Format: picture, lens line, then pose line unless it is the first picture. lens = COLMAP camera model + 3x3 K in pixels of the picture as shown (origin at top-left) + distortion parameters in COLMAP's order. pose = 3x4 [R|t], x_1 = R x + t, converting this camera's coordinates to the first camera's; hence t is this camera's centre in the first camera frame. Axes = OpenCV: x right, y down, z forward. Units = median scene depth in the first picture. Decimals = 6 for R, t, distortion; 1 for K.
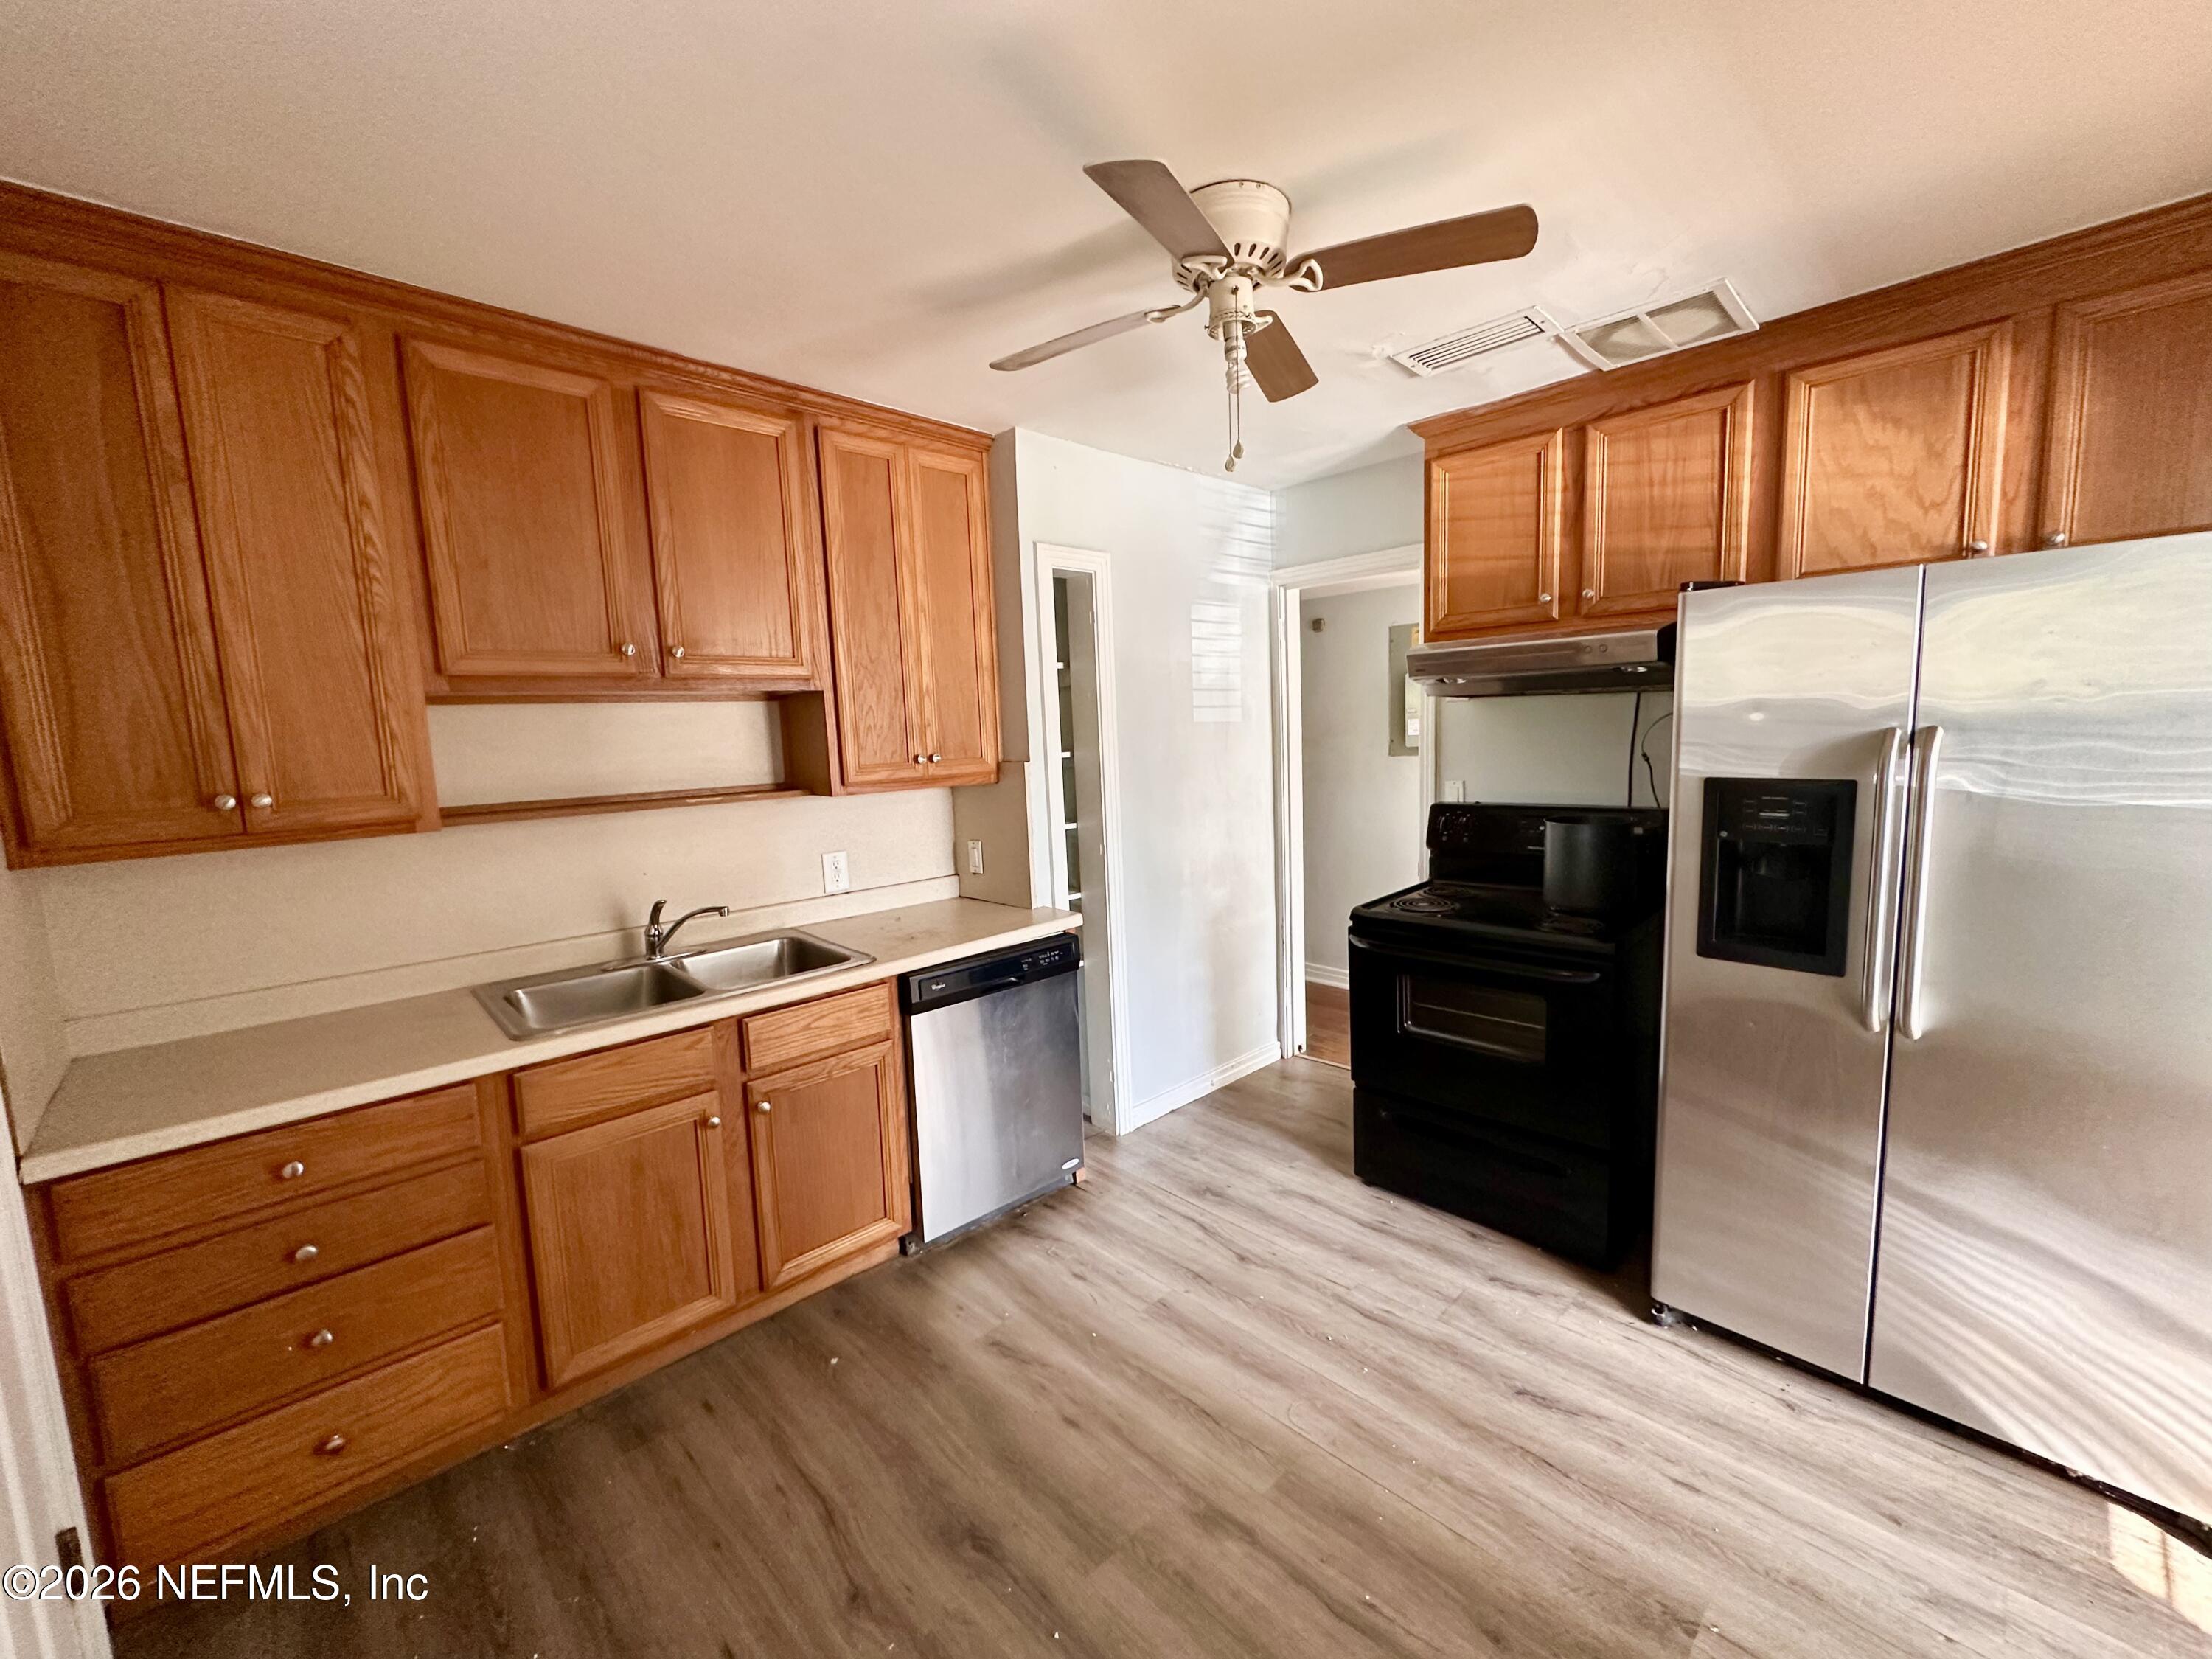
lens RADIAL K [[884.4, 0, 1108.1], [0, 884.4, 829.3], [0, 0, 1]] dist [-0.002316, 0.000350]
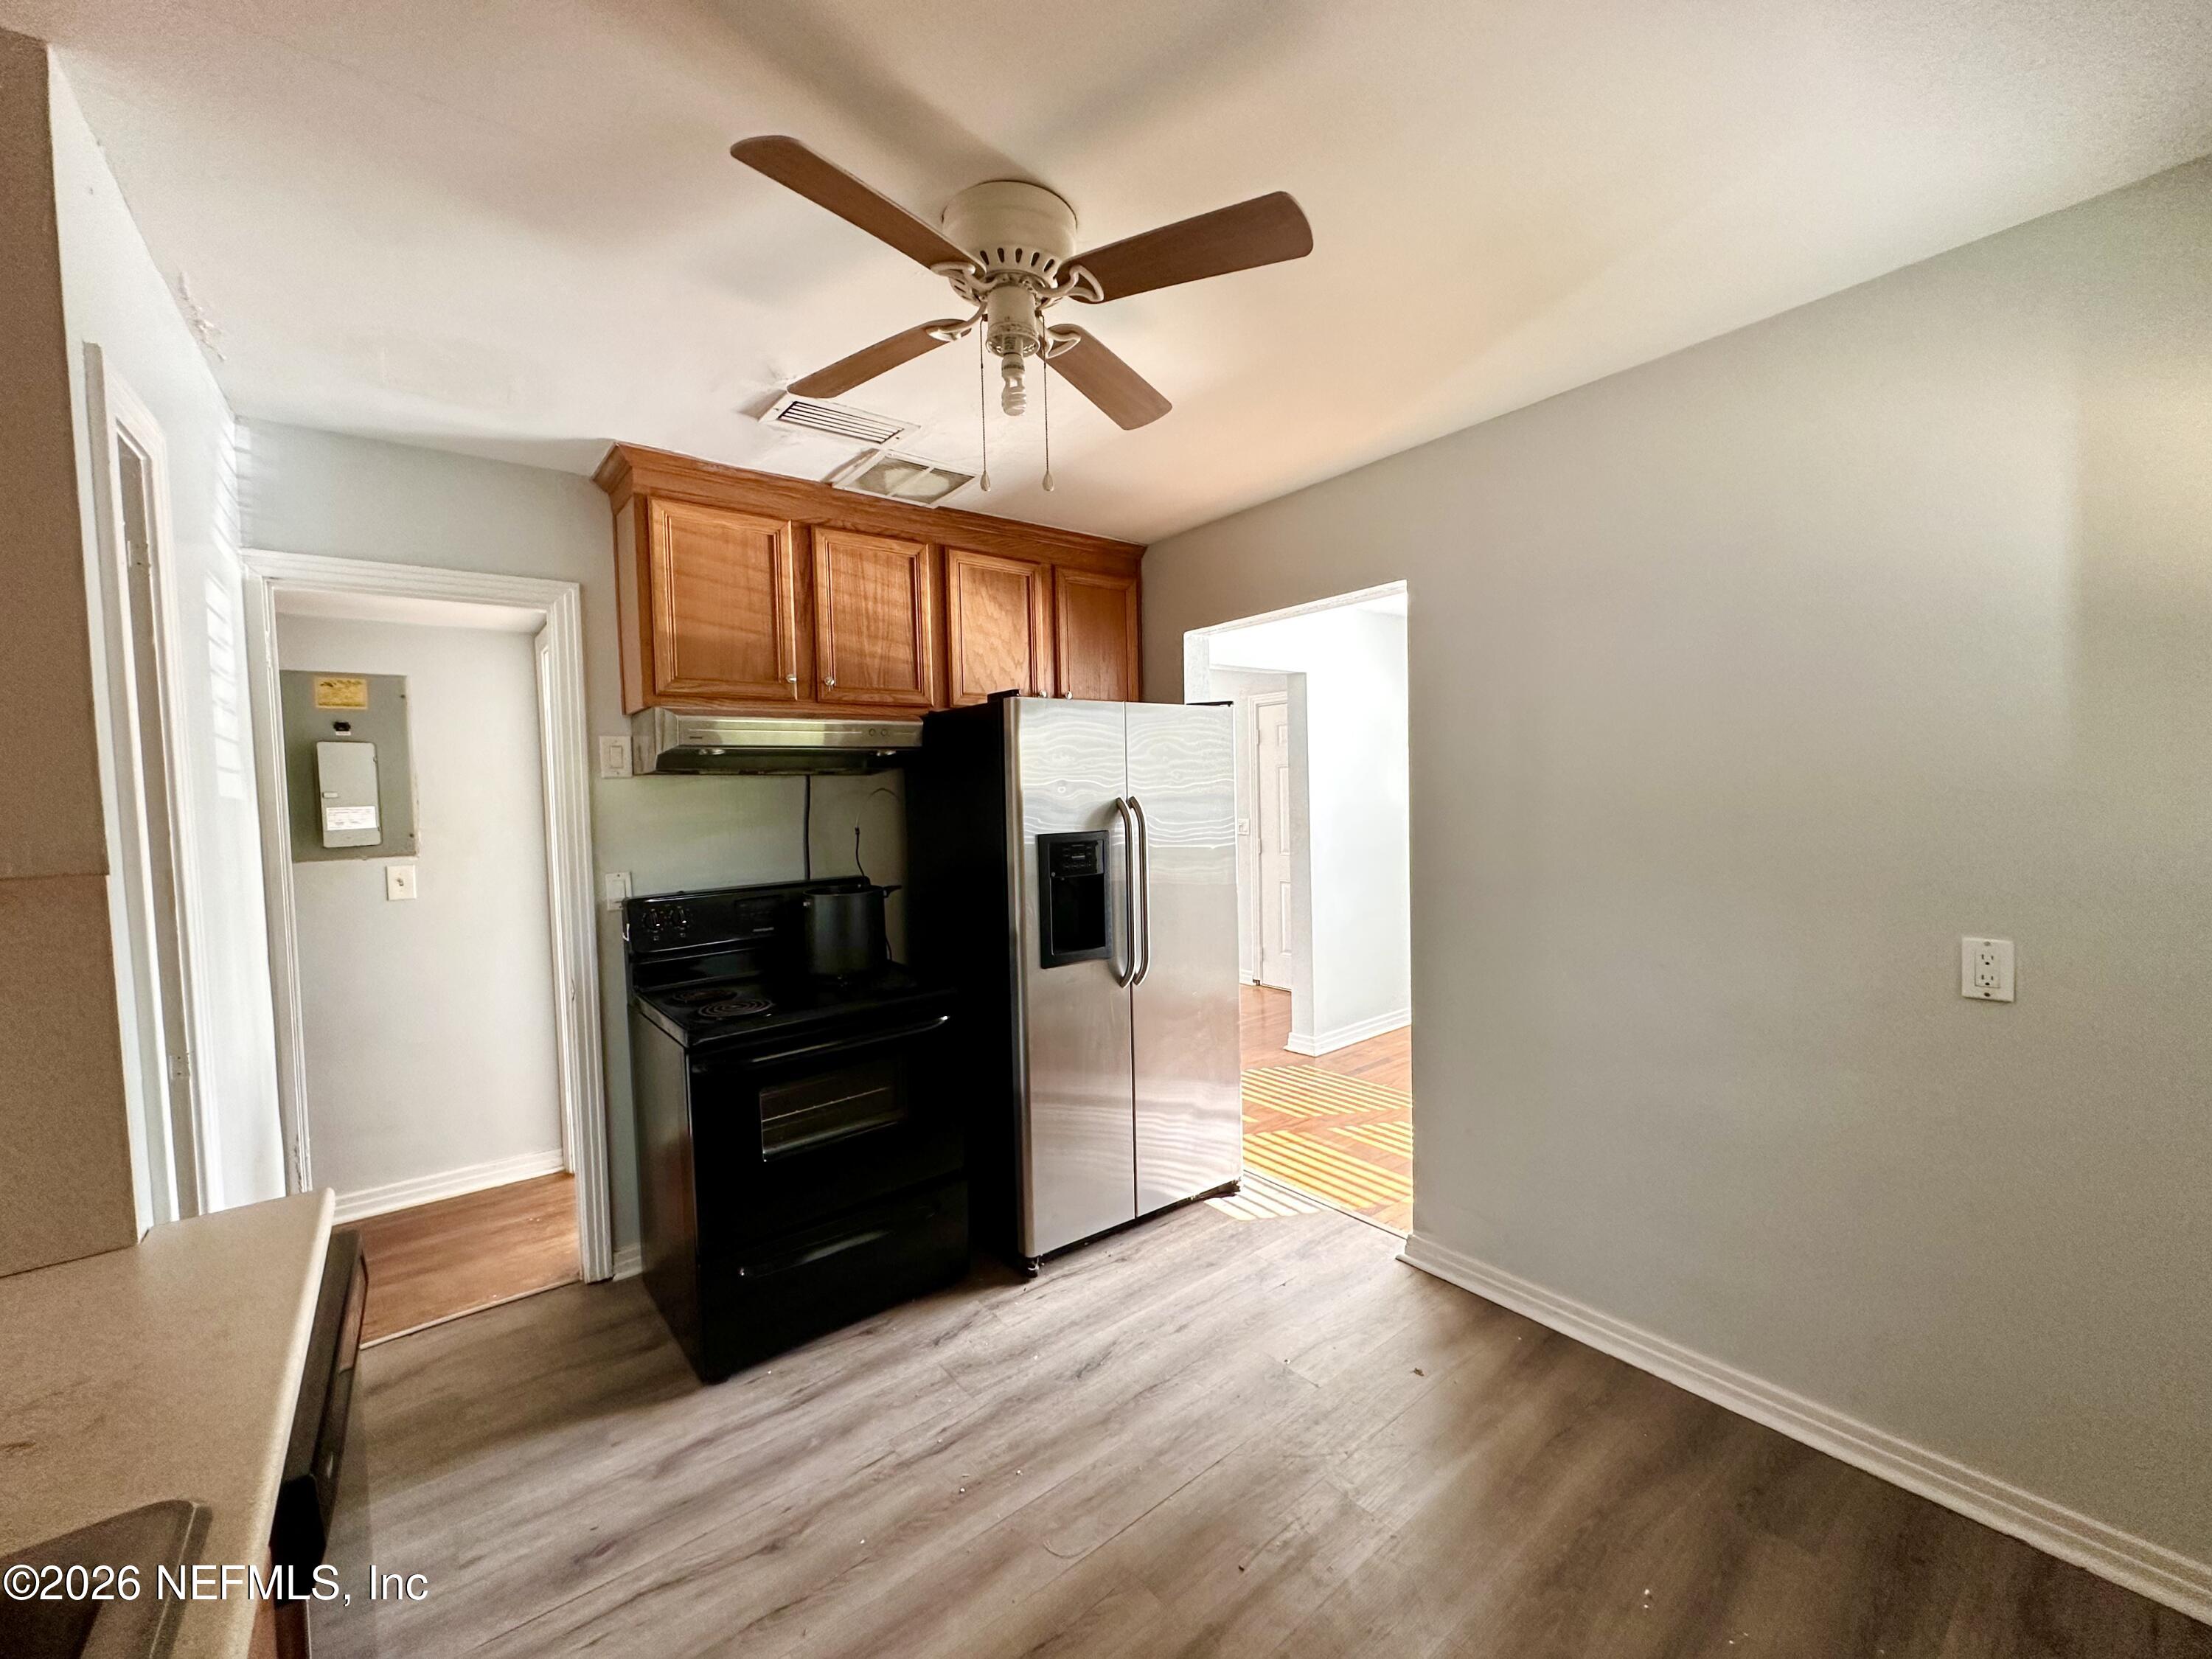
lens RADIAL K [[884.4, 0, 1108.1], [0, 884.4, 829.3], [0, 0, 1]] dist [-0.002316, 0.000350]
pose [[0.094773, -0.010795, 0.995440, -0.527781], [0.138158, 0.990407, -0.002413, -0.039330], [-0.985865, 0.137757, 0.095356, 0.614388]]
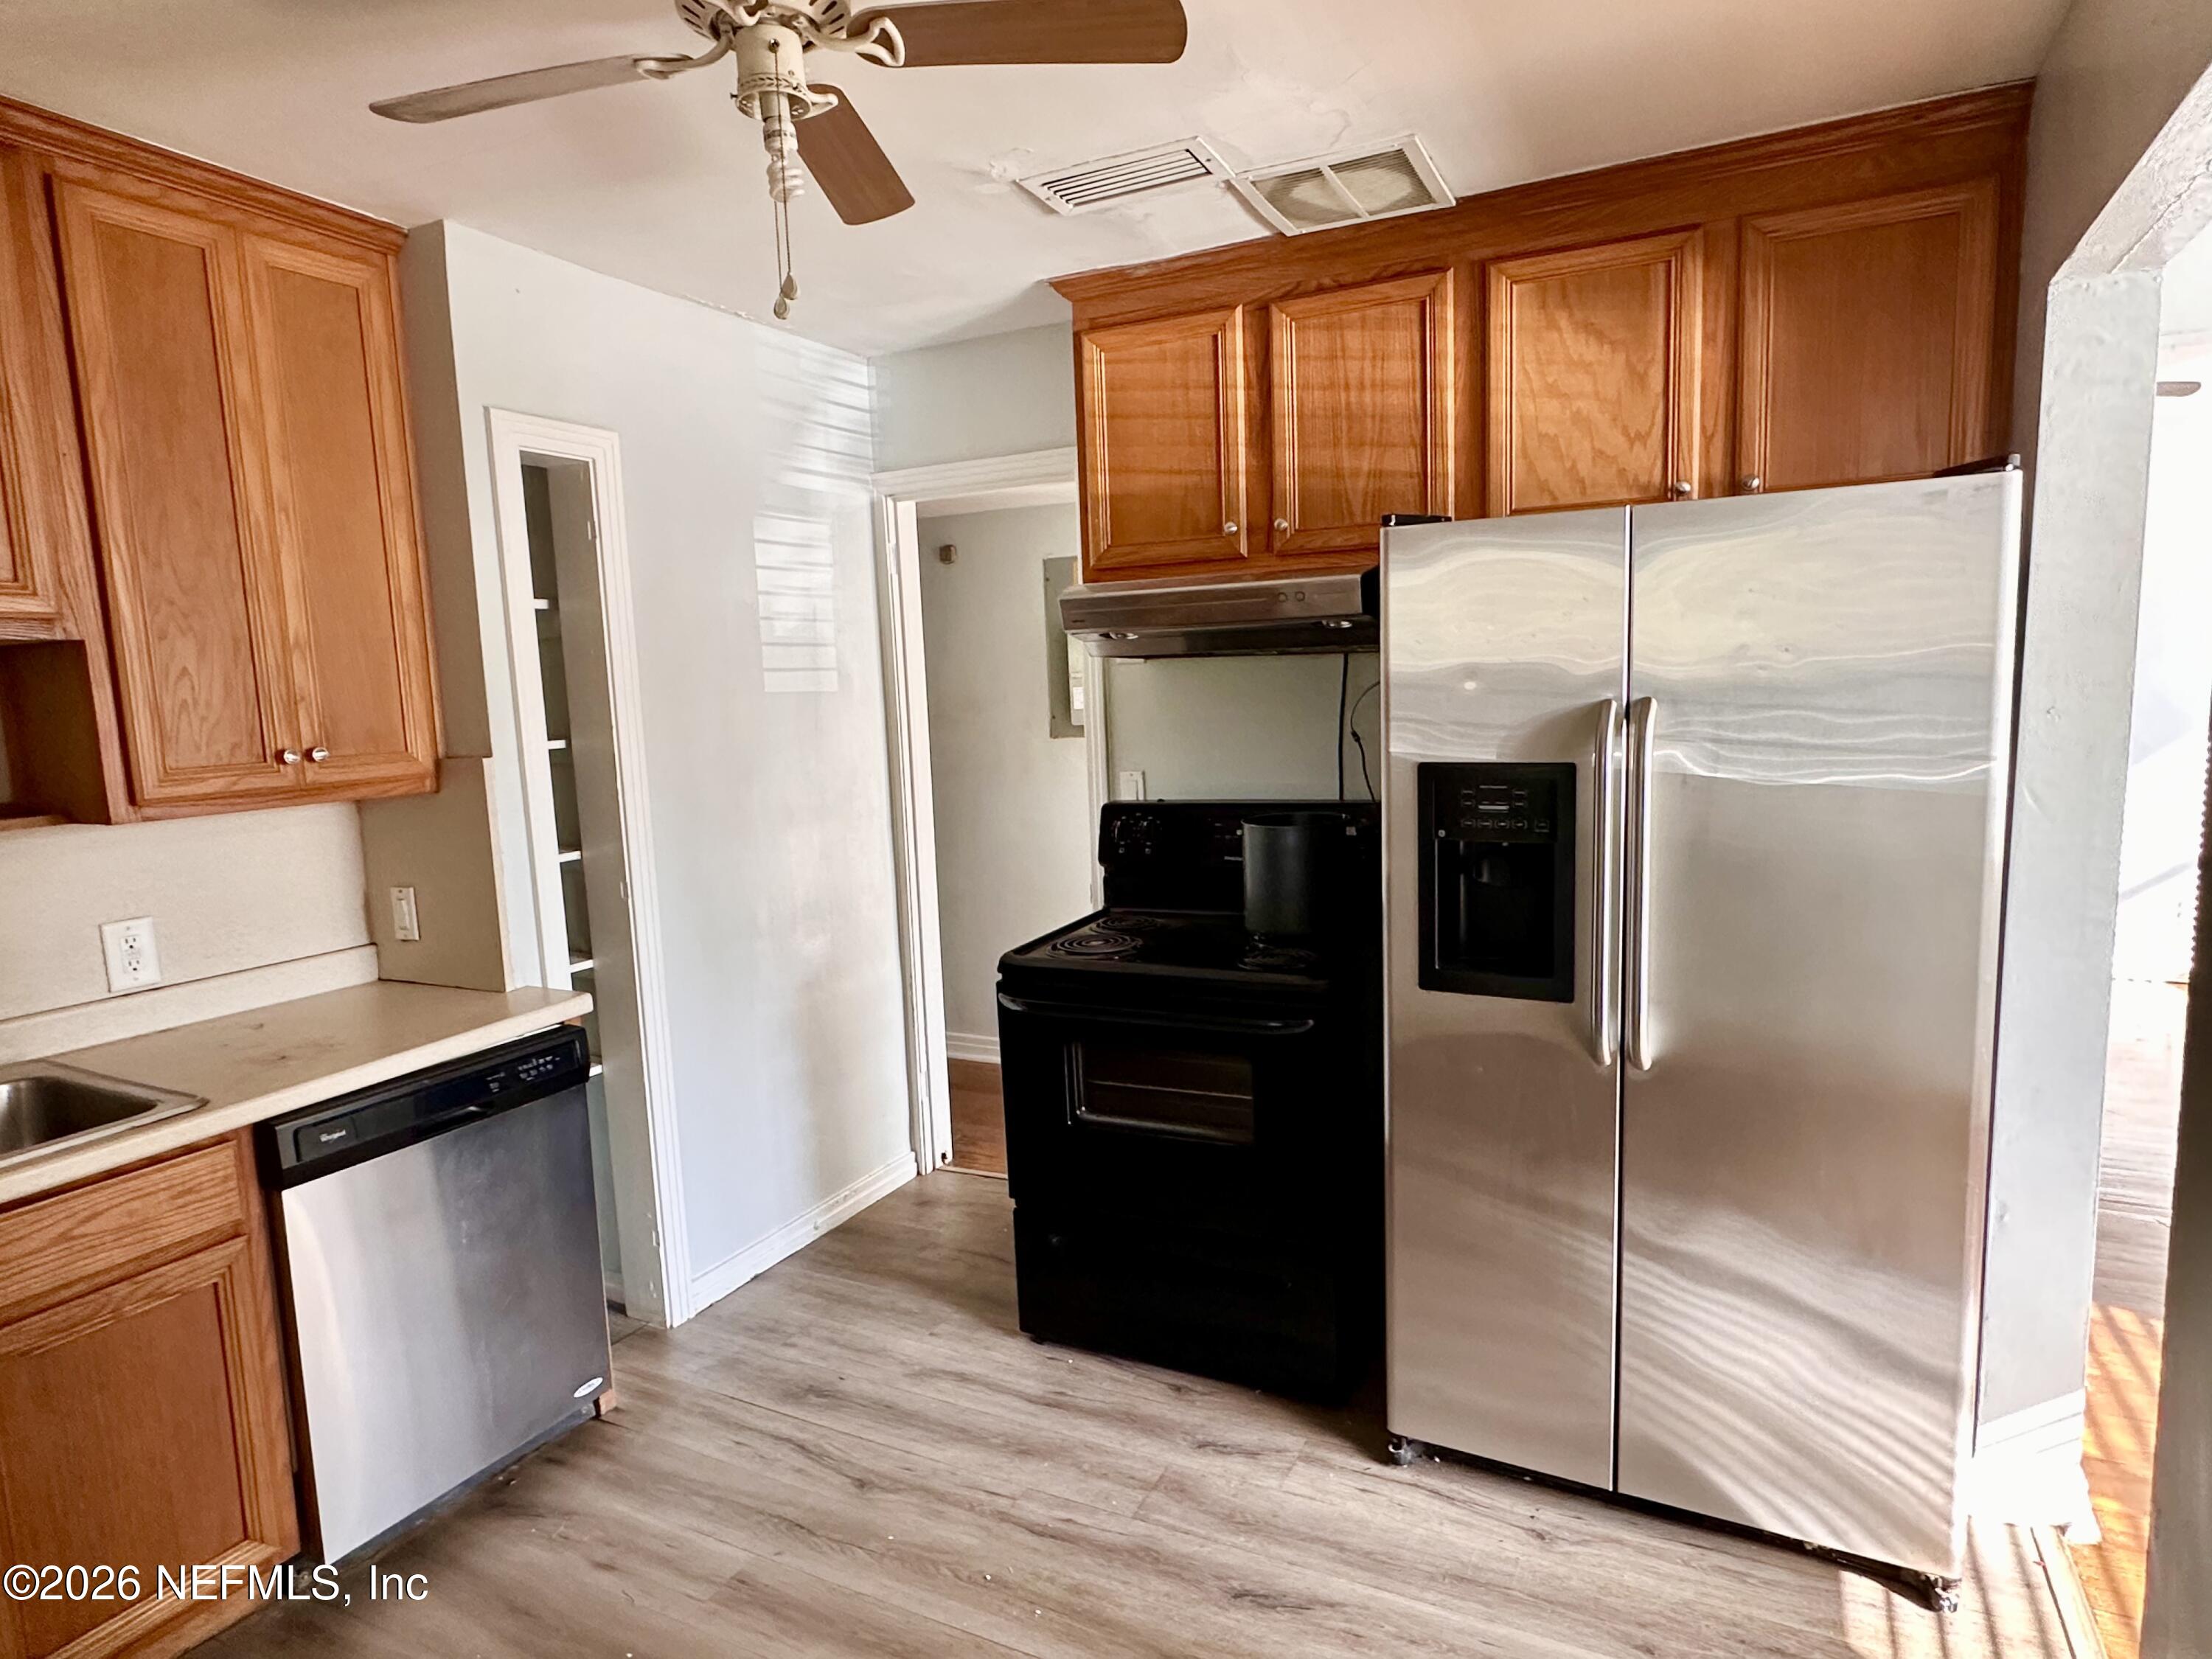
lens RADIAL K [[1260.6, 0, 1097.3], [0, 1260.6, 832.9], [0, 0, 1]] dist [-0.004939, -0.000119]
pose [[0.945087, -0.038595, 0.324531, 0.029494], [0.041022, 0.999158, -0.000636, -0.005588], [-0.324233, 0.013914, 0.945875, 0.023639]]
